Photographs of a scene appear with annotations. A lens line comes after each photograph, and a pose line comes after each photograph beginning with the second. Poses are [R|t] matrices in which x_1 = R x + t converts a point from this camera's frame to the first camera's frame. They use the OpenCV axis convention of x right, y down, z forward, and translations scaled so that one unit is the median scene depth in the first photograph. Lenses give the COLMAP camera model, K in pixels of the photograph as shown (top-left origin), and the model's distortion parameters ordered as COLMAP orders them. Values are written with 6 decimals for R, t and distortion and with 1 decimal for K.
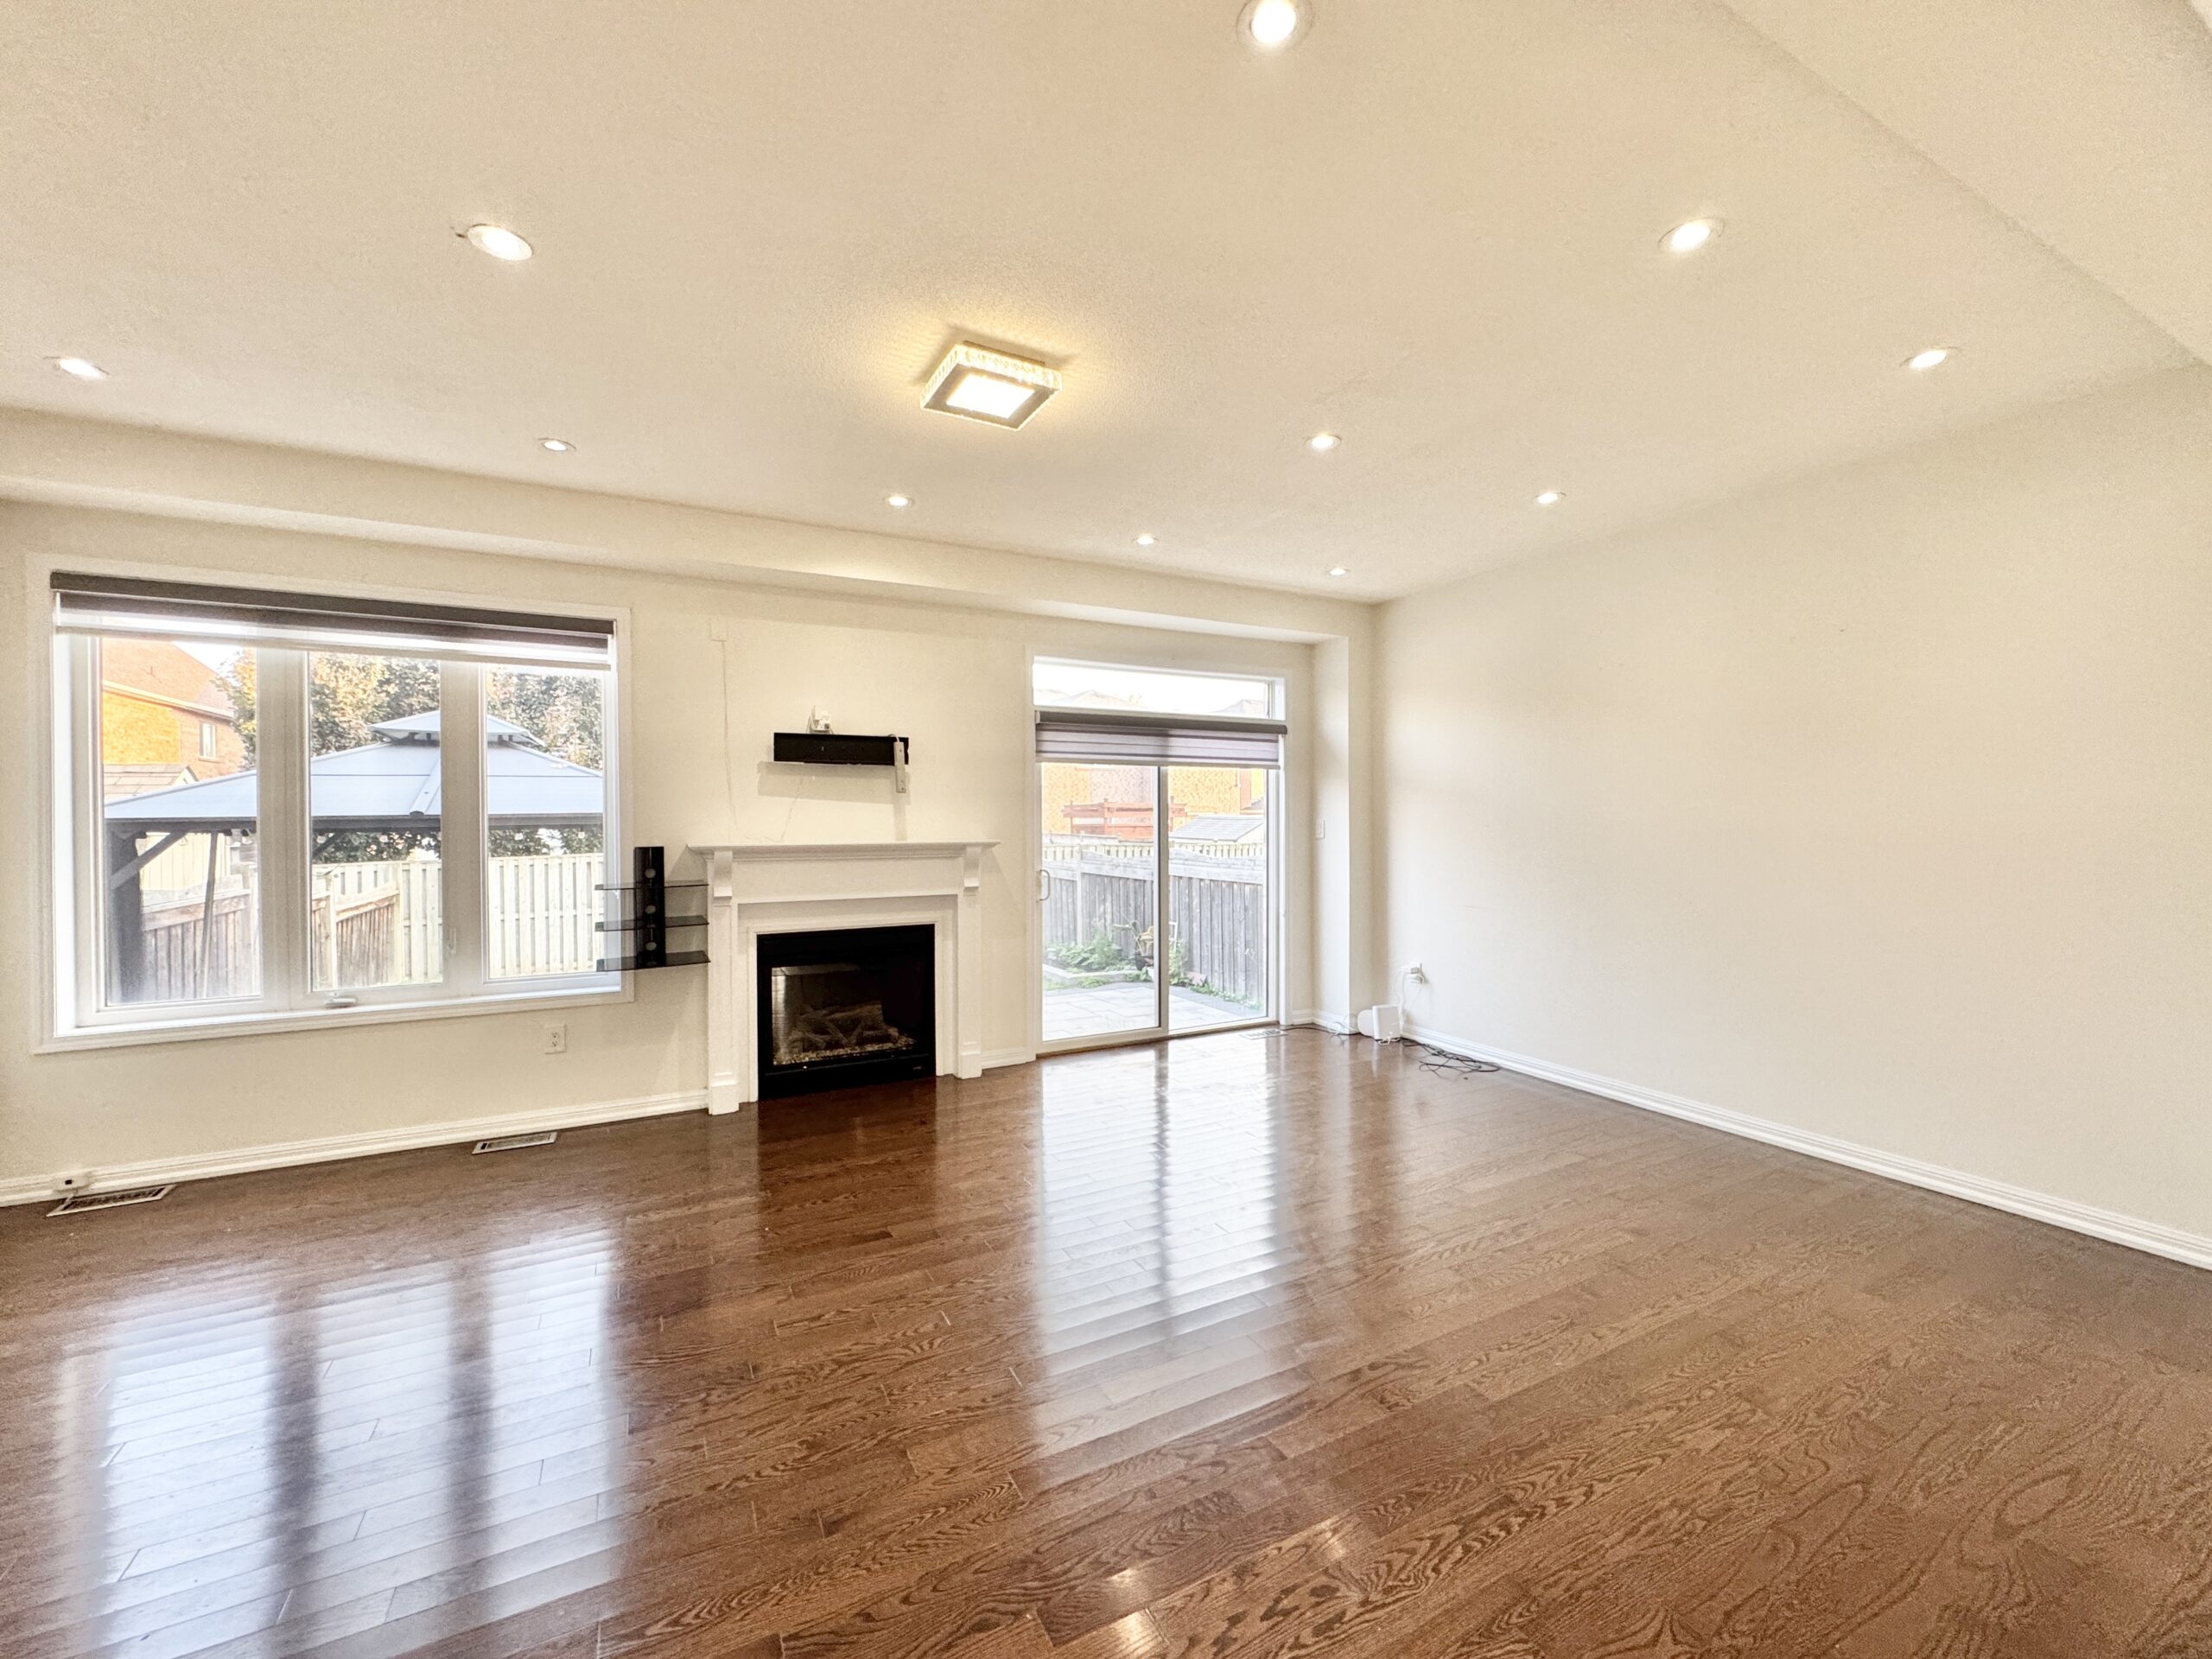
lens RADIAL K [[881.1, 0, 1105.5], [0, 881.1, 823.8], [0, 0, 1]] dist [-0.000380, 0.000315]
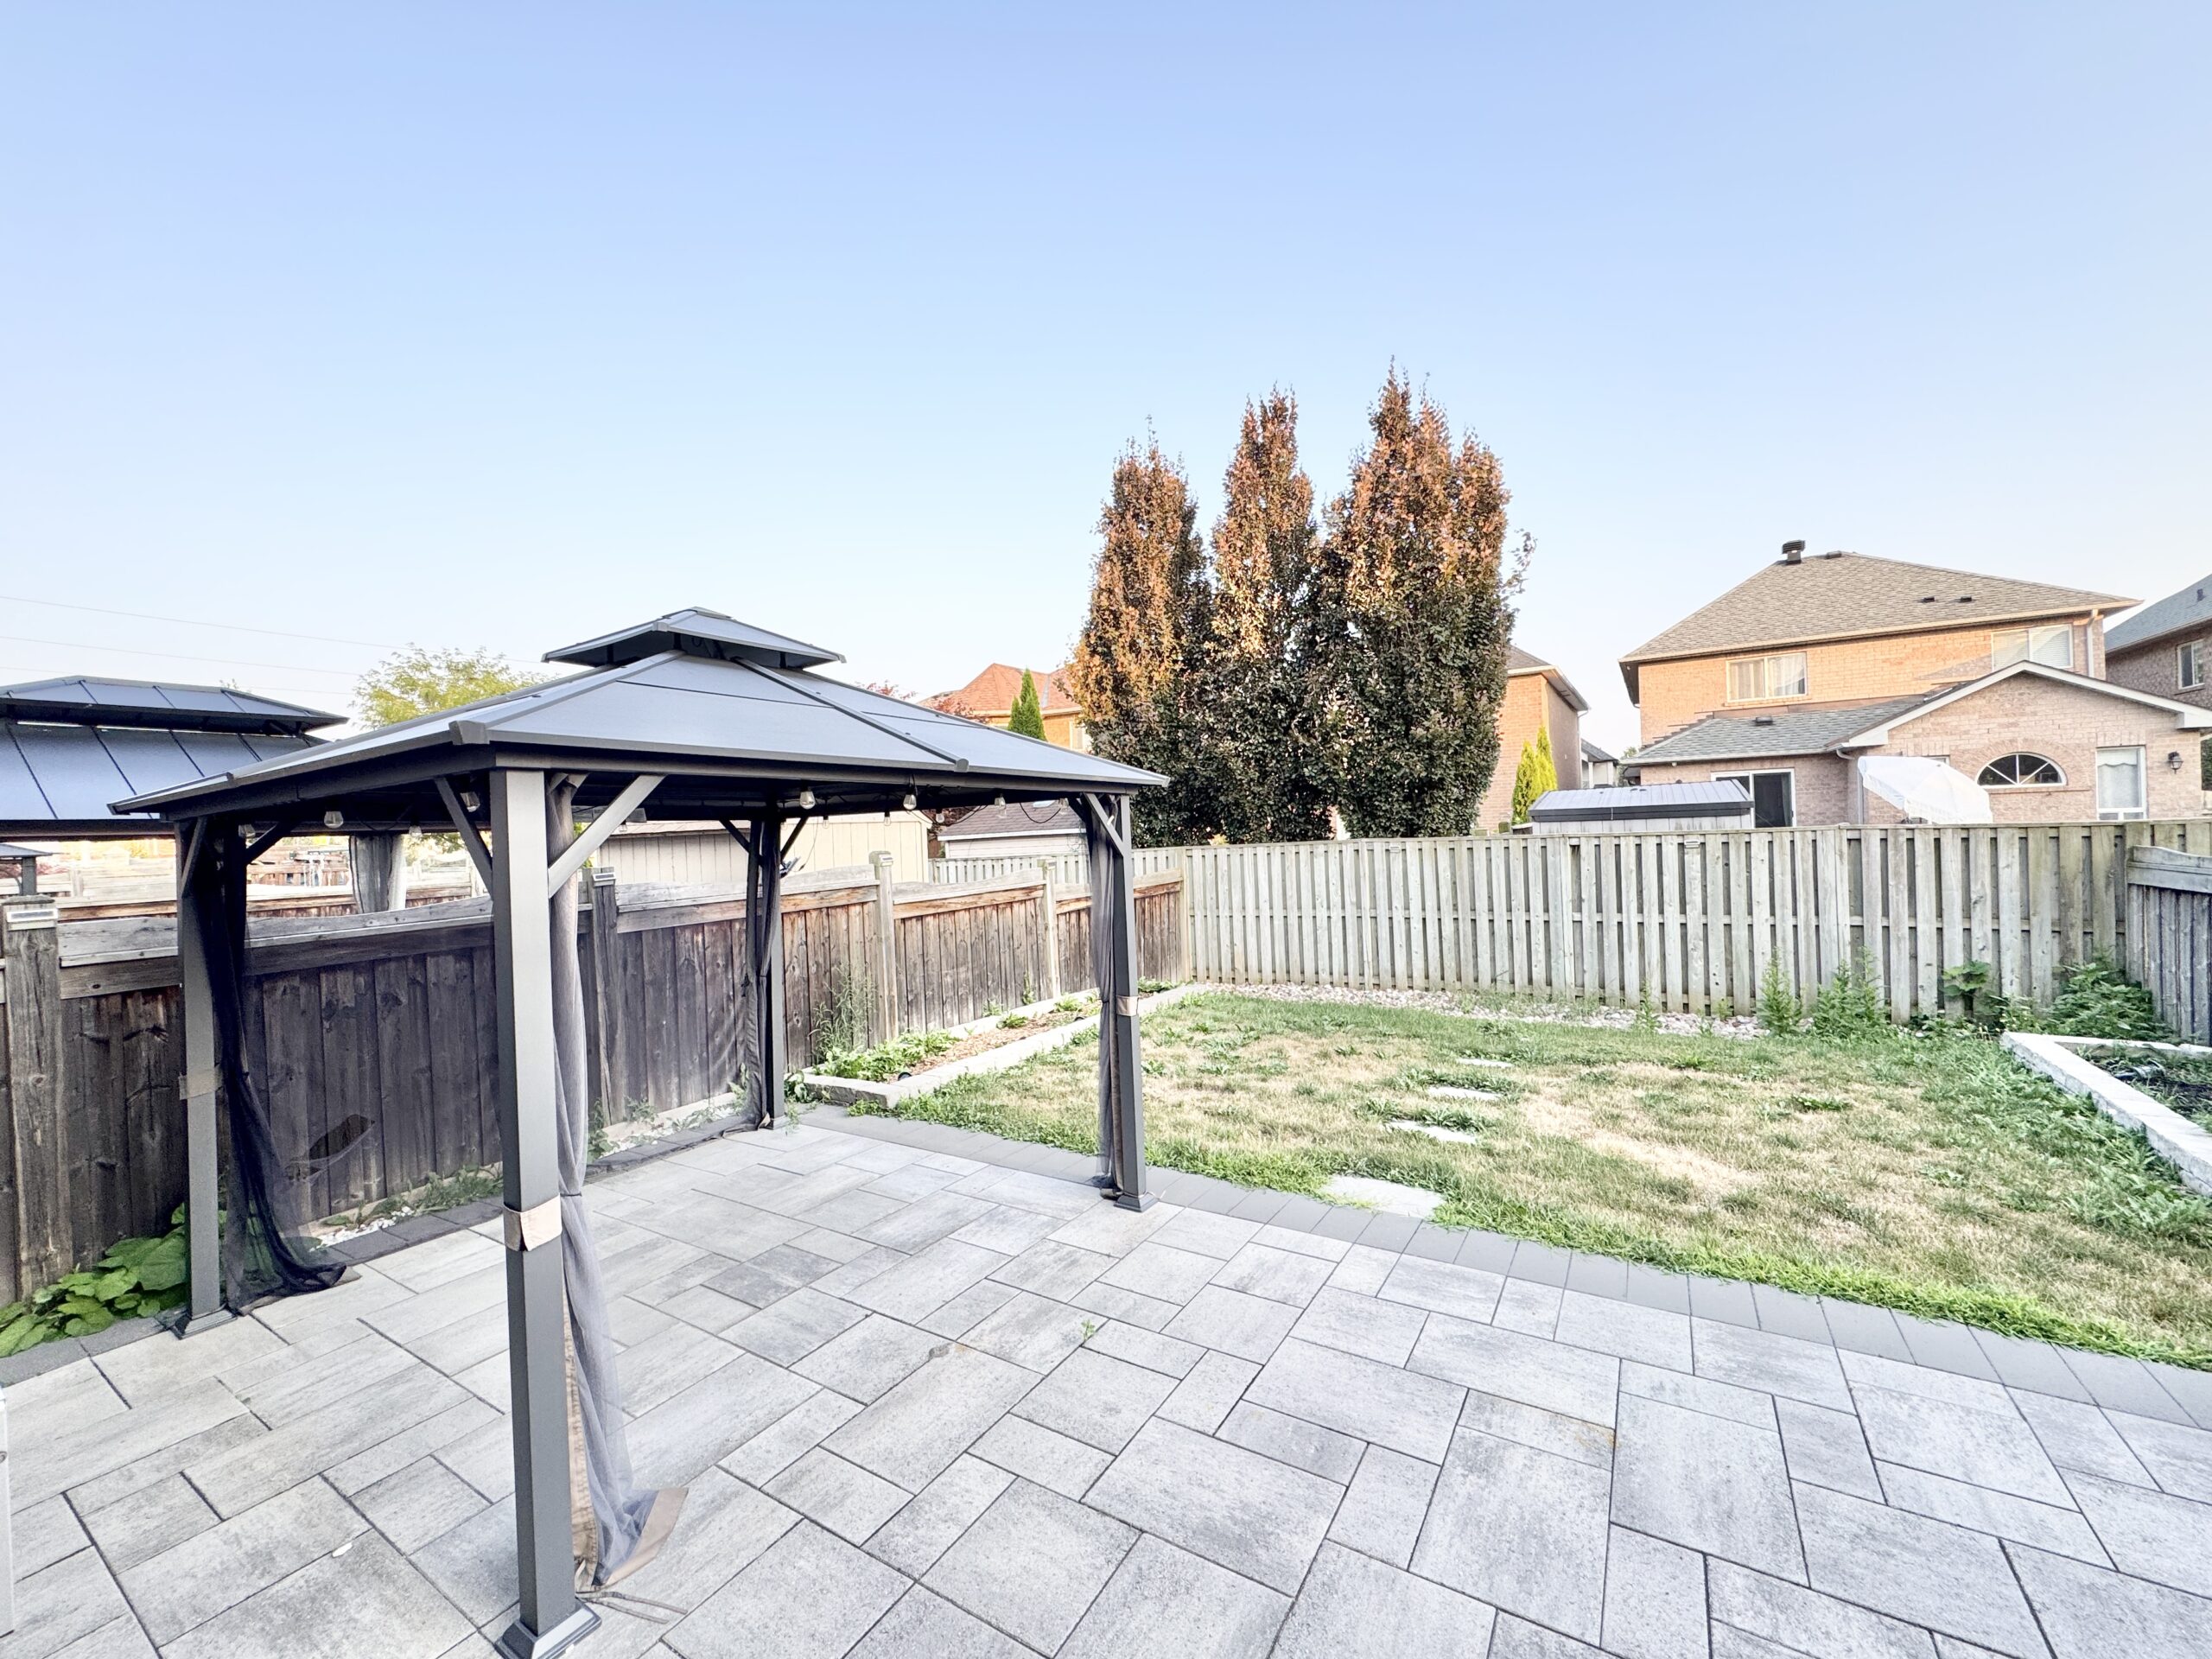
lens RADIAL K [[881.1, 0, 1105.5], [0, 881.1, 823.8], [0, 0, 1]] dist [-0.000380, 0.000315]
pose [[0.503060, -0.011921, -0.864169, -0.030723], [0.031154, 0.999505, 0.004348, 0.012428], [0.863690, -0.029110, 0.503183, 0.505688]]
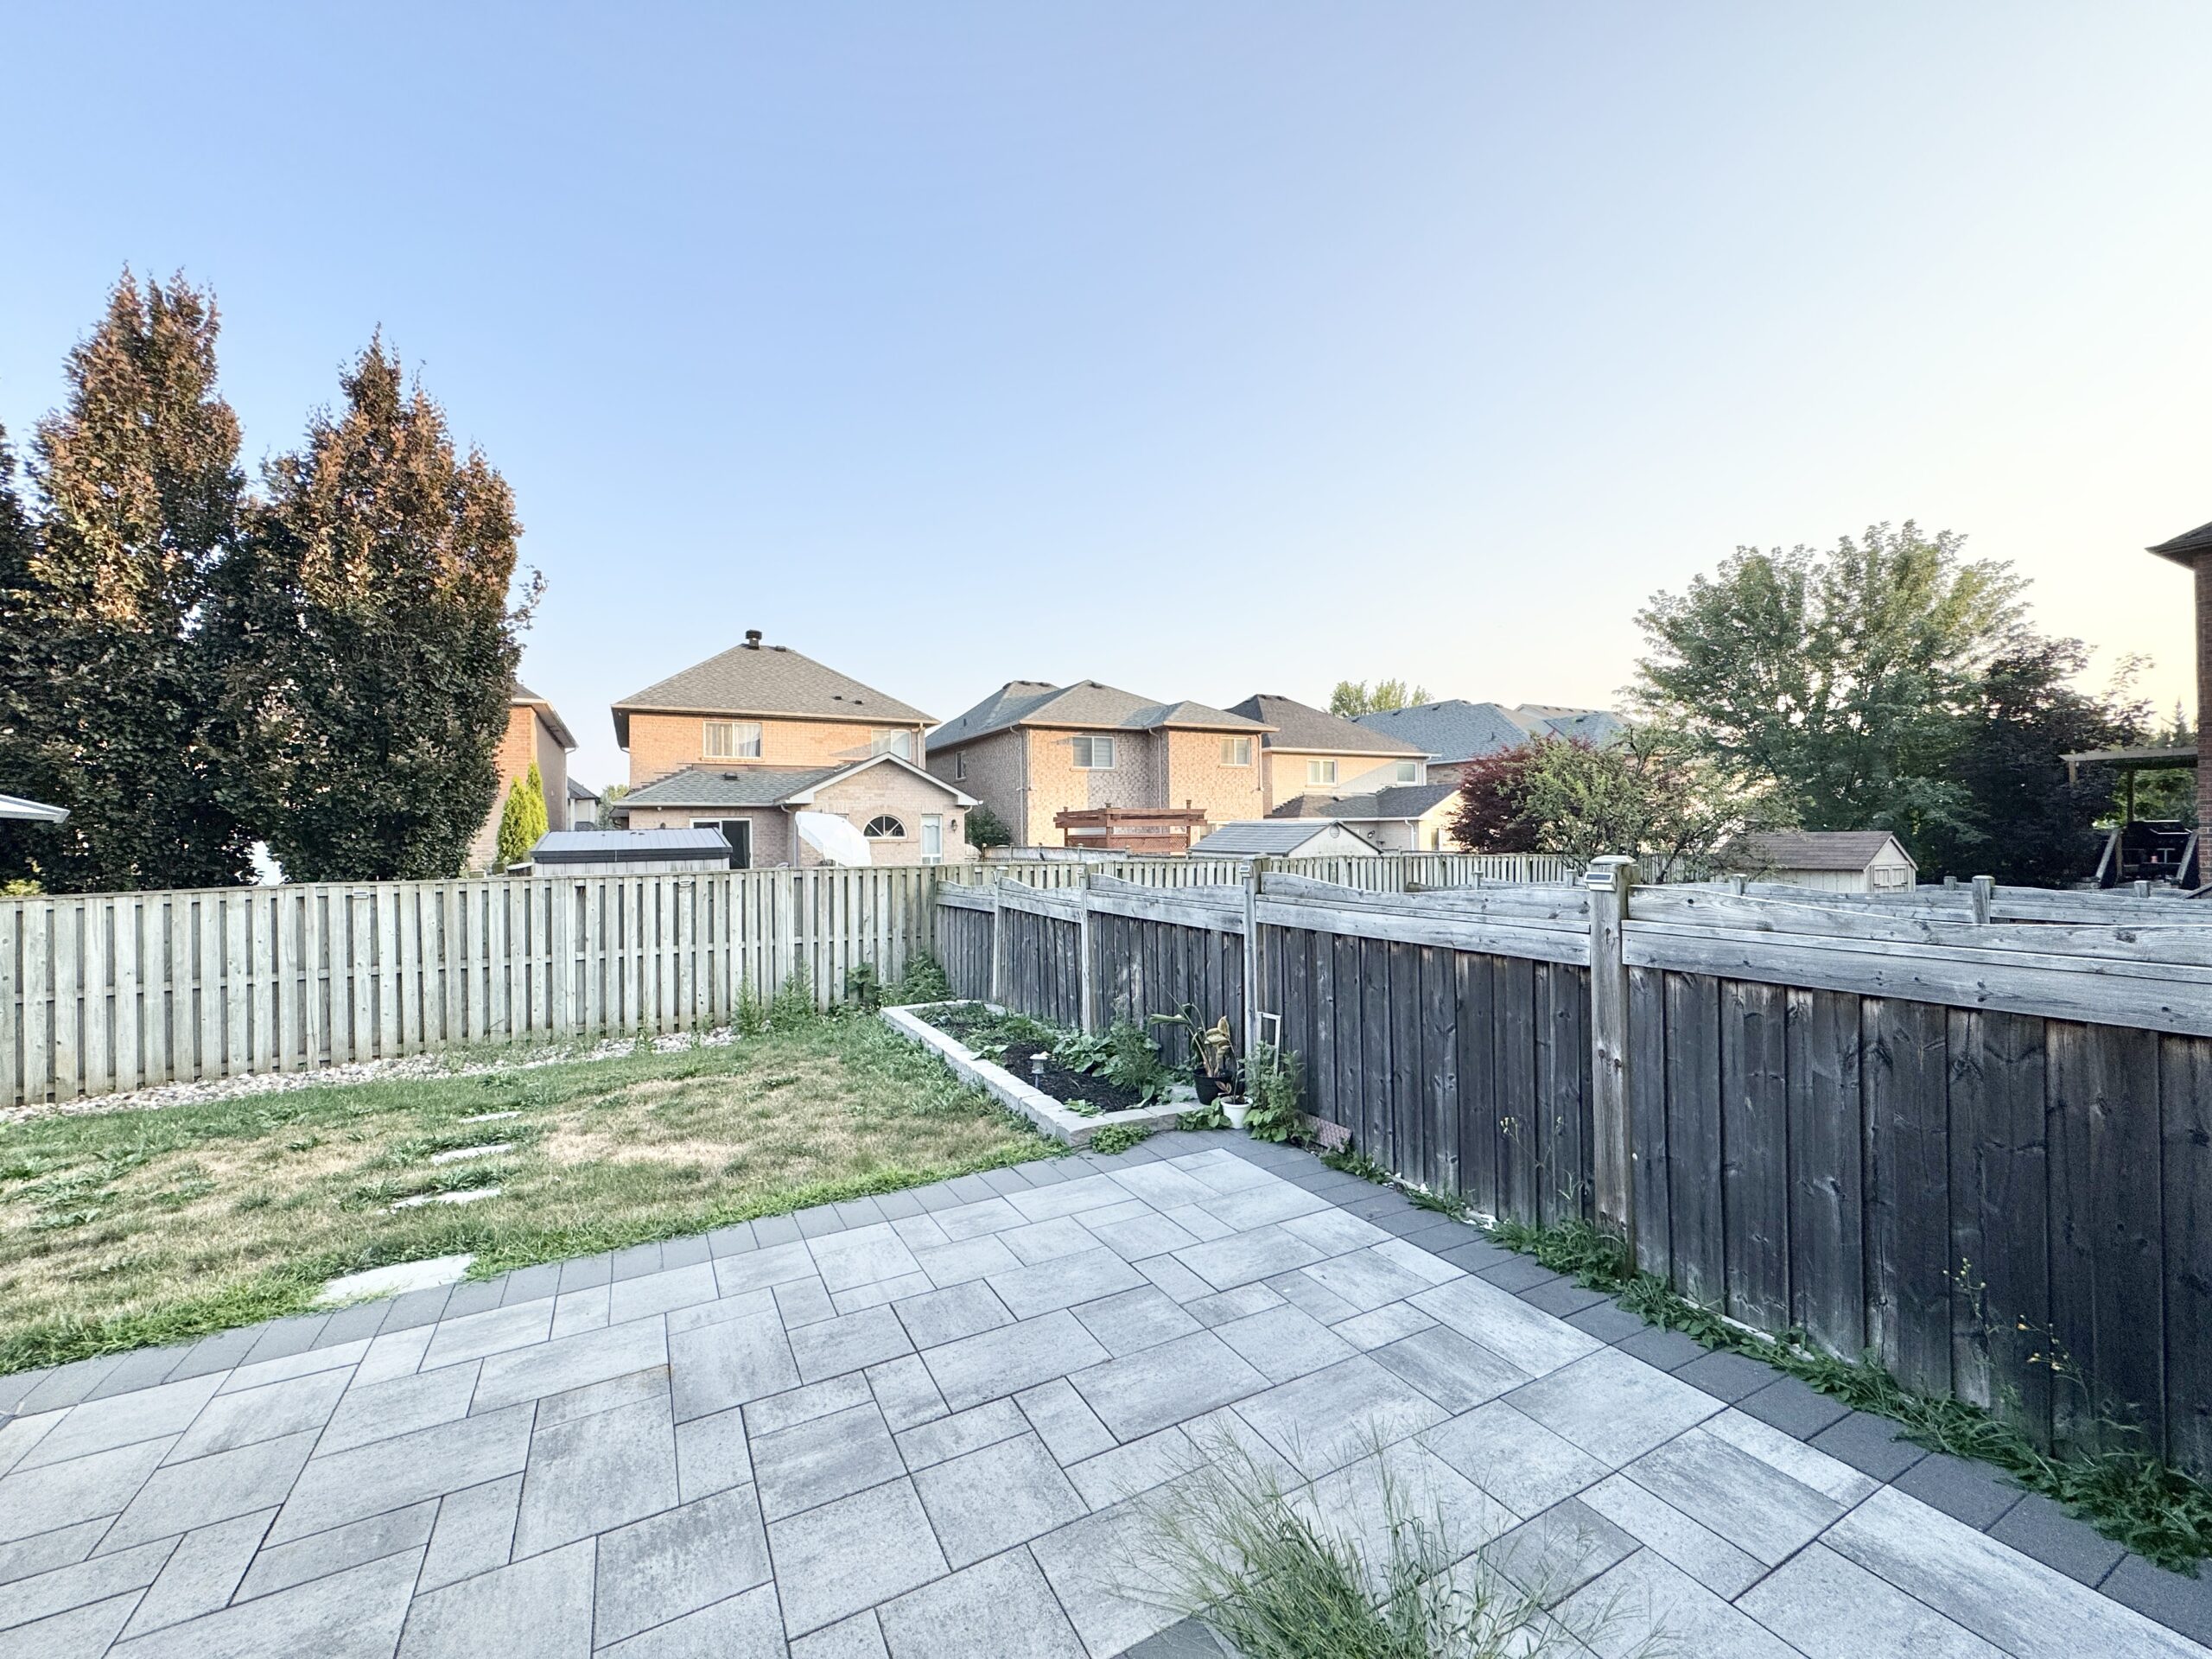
lens RADIAL K [[881.1, 0, 1105.5], [0, 881.1, 823.8], [0, 0, 1]] dist [-0.000380, 0.000315]
pose [[0.999925, -0.006223, 0.010545, -0.024458], [0.006384, 0.999863, -0.015277, 0.005528], [-0.010448, 0.015343, 0.999828, 0.443373]]
